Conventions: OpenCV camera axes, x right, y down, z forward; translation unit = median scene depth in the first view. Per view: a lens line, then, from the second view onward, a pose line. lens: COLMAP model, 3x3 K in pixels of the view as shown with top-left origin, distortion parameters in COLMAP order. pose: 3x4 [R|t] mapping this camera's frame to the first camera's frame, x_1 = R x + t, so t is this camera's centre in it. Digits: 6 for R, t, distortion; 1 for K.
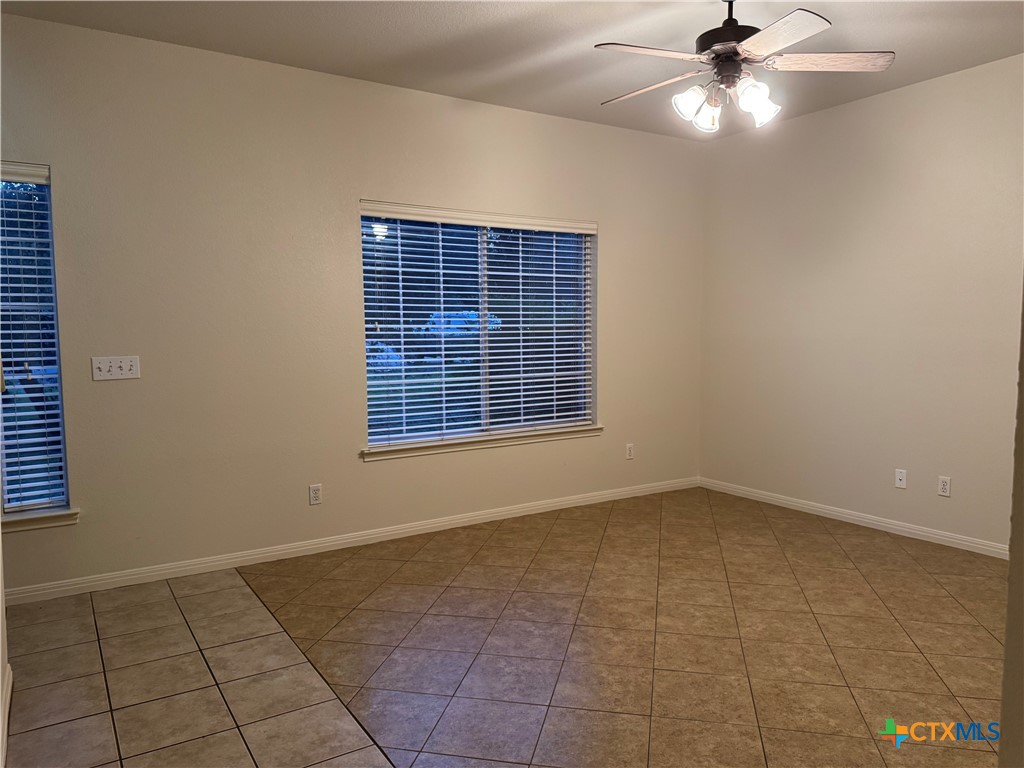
lens RADIAL K [[729.8, 0, 508.6], [0, 729.8, 384.3], [0, 0, 1]] dist [0.111577, -0.149155]
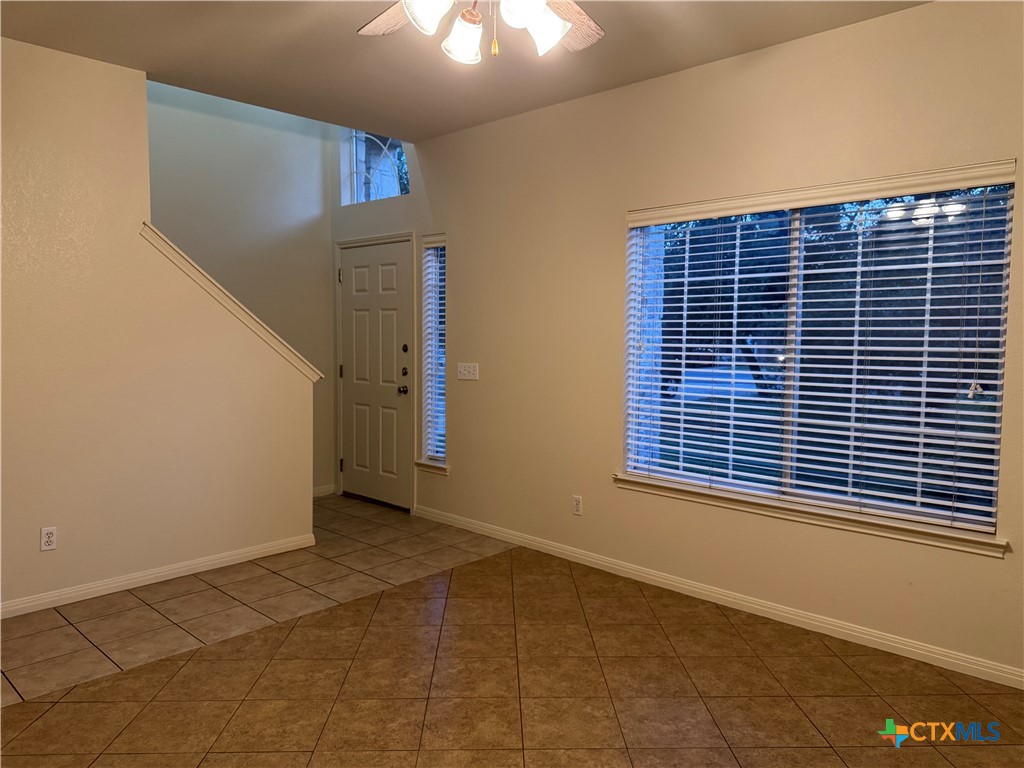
lens RADIAL K [[729.8, 0, 508.6], [0, 729.8, 384.3], [0, 0, 1]] dist [0.111577, -0.149155]
pose [[0.229733, 0.082221, -0.969774, 0.749792], [-0.077450, 0.994810, 0.065996, -0.087046], [0.970167, 0.059948, 0.234908, 0.696149]]
